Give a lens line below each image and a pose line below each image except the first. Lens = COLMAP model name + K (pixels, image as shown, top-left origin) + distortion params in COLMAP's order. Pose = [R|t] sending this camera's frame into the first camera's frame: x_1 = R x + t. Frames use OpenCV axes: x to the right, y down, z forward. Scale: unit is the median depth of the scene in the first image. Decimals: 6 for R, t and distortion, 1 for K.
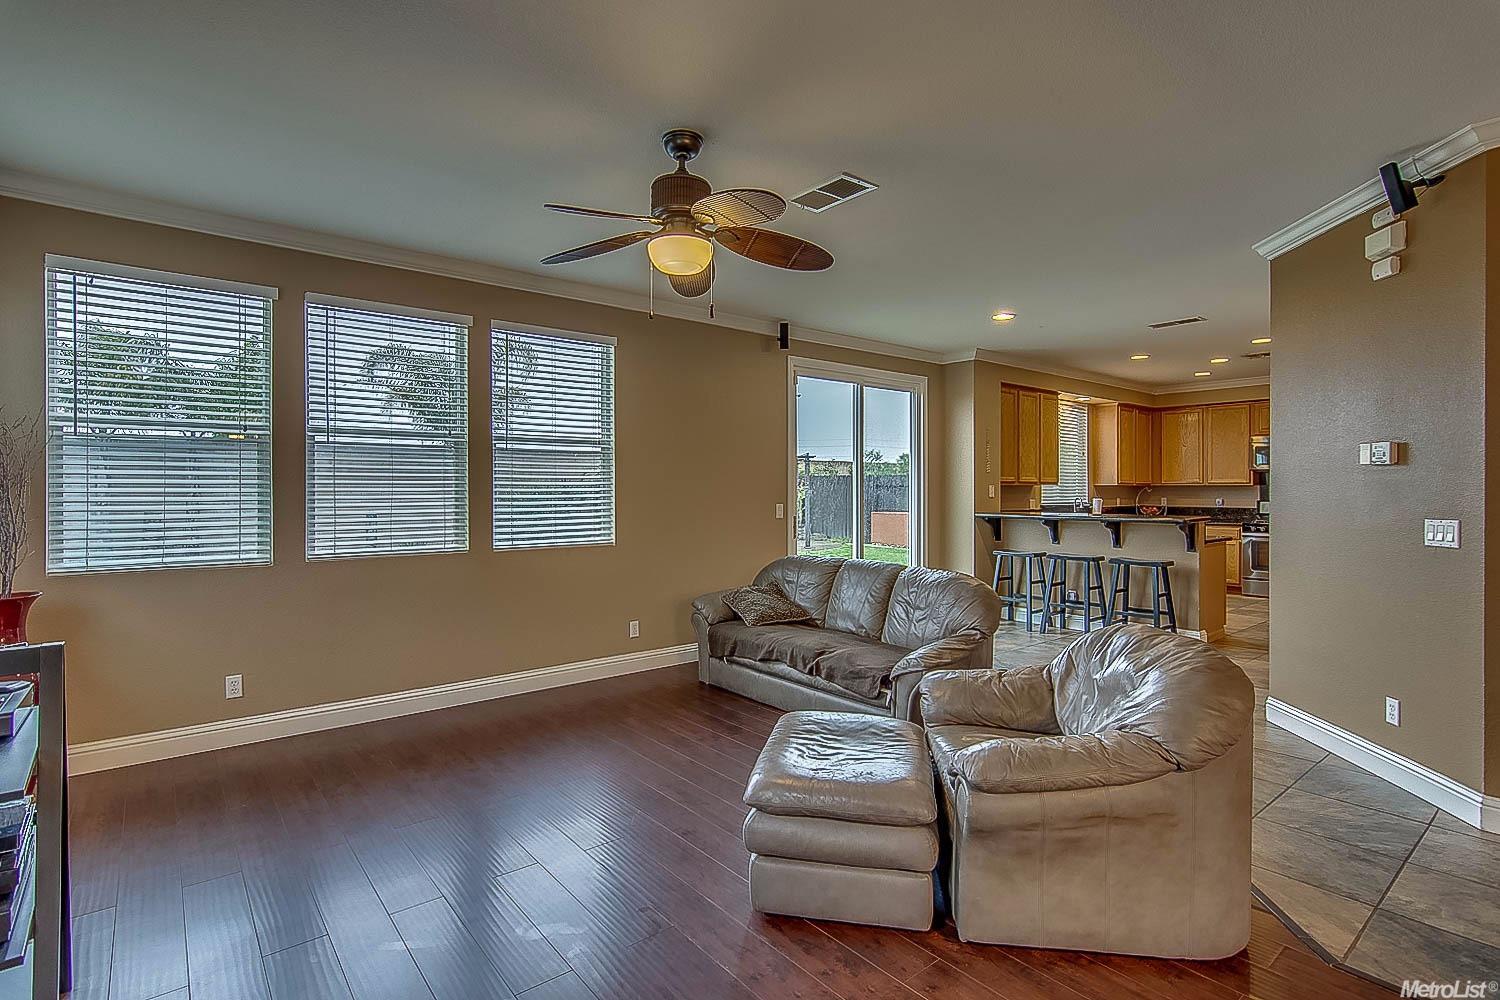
lens RADIAL K [[727.6, 0, 744.9], [0, 727.6, 495.8], [0, 0, 1]] dist [0.000881, 0.000088]
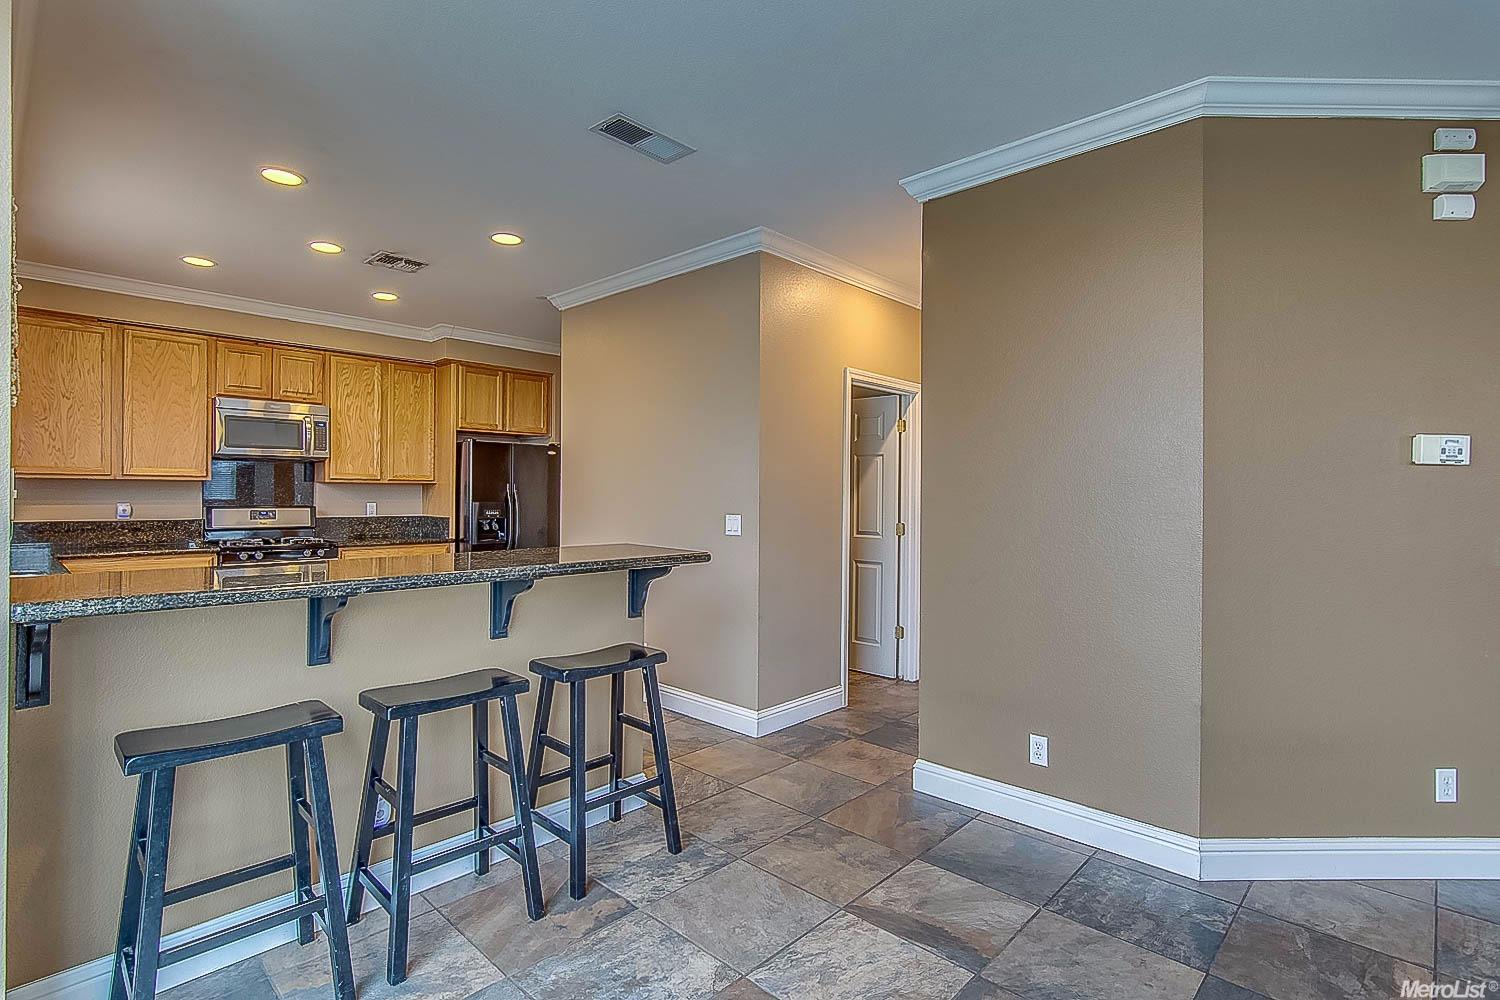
lens RADIAL K [[727.6, 0, 737.2], [0, 727.6, 491.4], [0, 0, 1]] dist [0.000881, 0.000088]
pose [[-0.115389, 0.001946, 0.993319, 0.093270], [-0.000604, 0.999998, -0.002029, -0.006199], [-0.993320, -0.000834, -0.115387, 0.811263]]
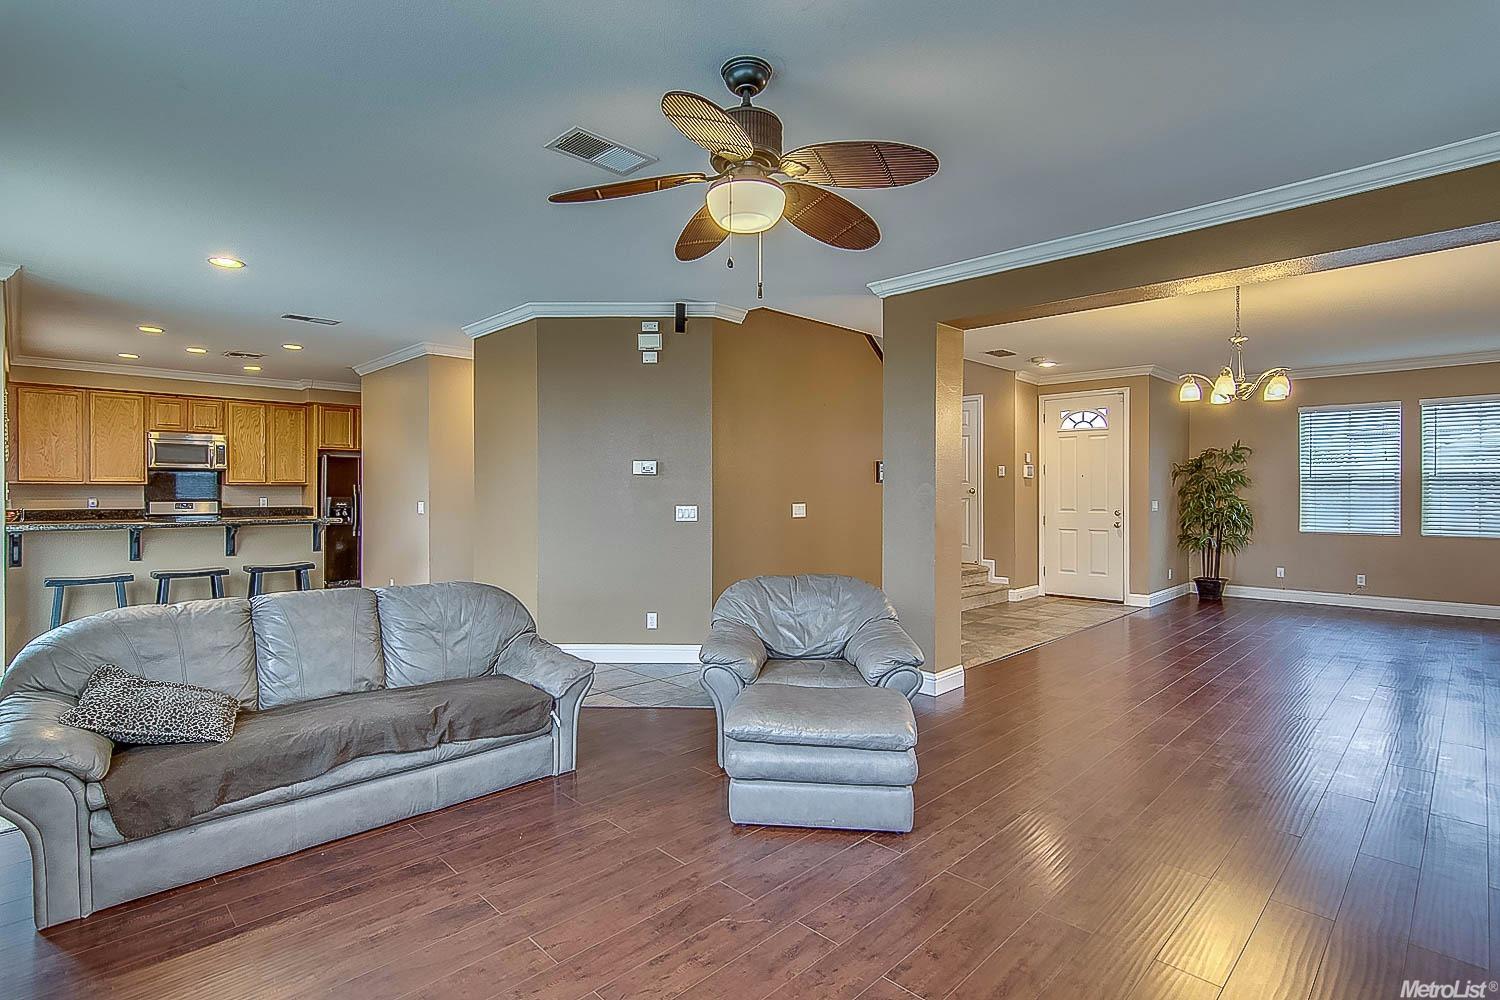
lens RADIAL K [[727.6, 0, 737.5], [0, 727.6, 491.5], [0, 0, 1]] dist [0.000881, 0.000088]
pose [[-0.089758, -0.000385, 0.995963, -0.357258], [0.006176, 0.999980, 0.000943, -0.001955], [-0.995944, 0.006236, -0.089754, 0.421989]]
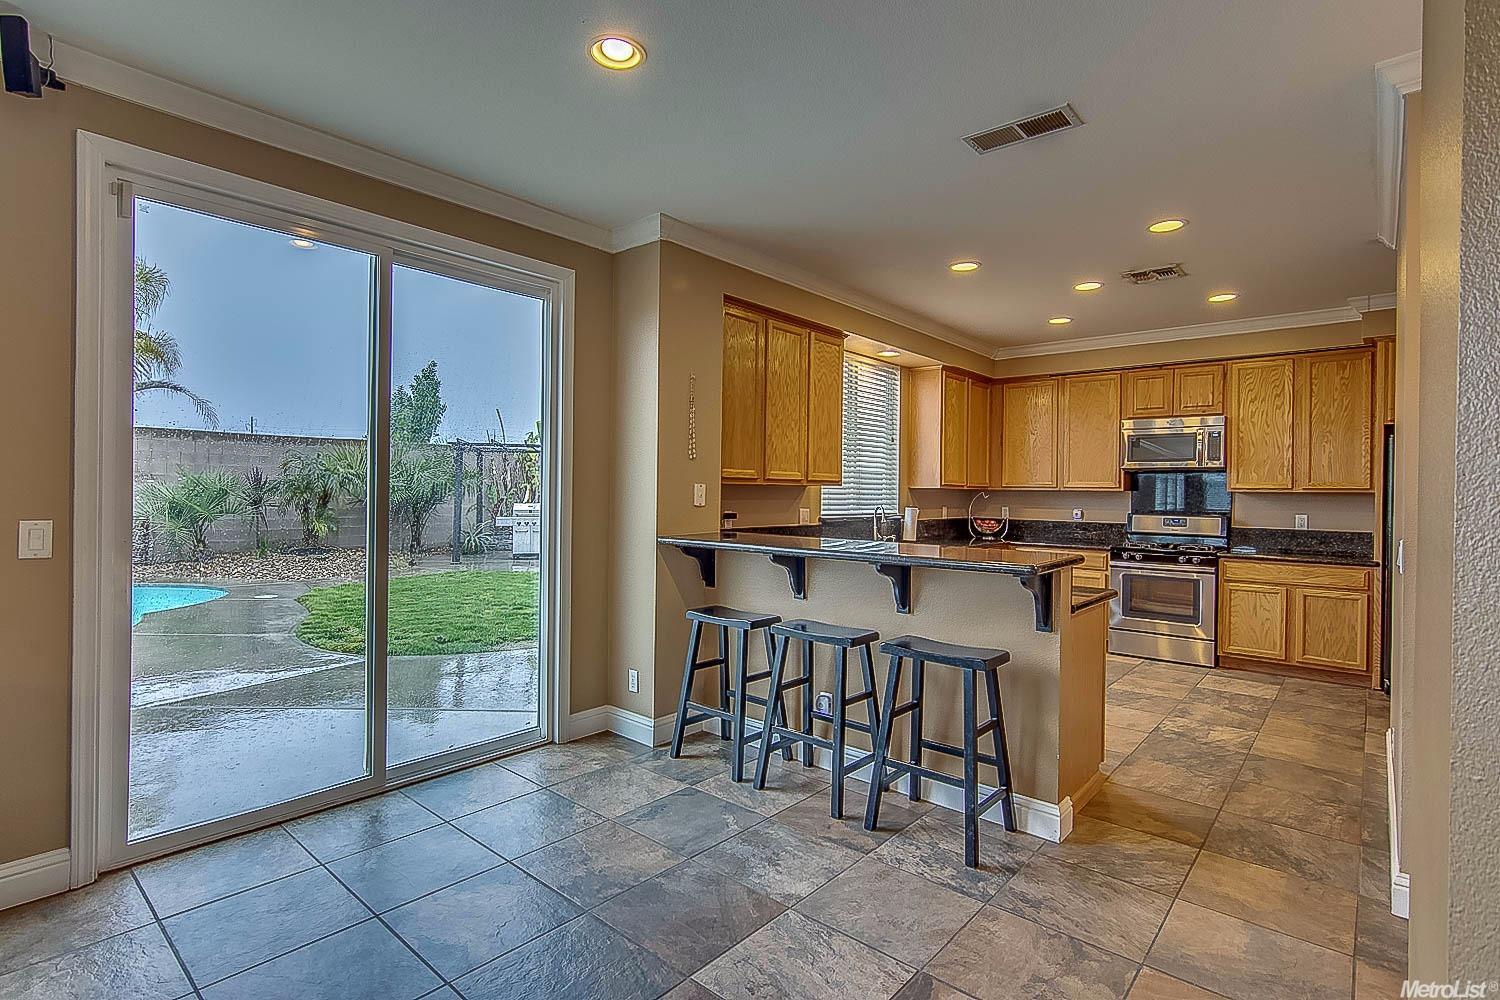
lens RADIAL K [[727.6, 0, 742.9], [0, 727.6, 495.5], [0, 0, 1]] dist [0.000881, 0.000088]
pose [[0.986289, 0.013631, 0.164464, 0.285150], [-0.013421, 0.999907, -0.002388, -0.004649], [-0.164482, 0.000148, 0.986380, 0.472846]]
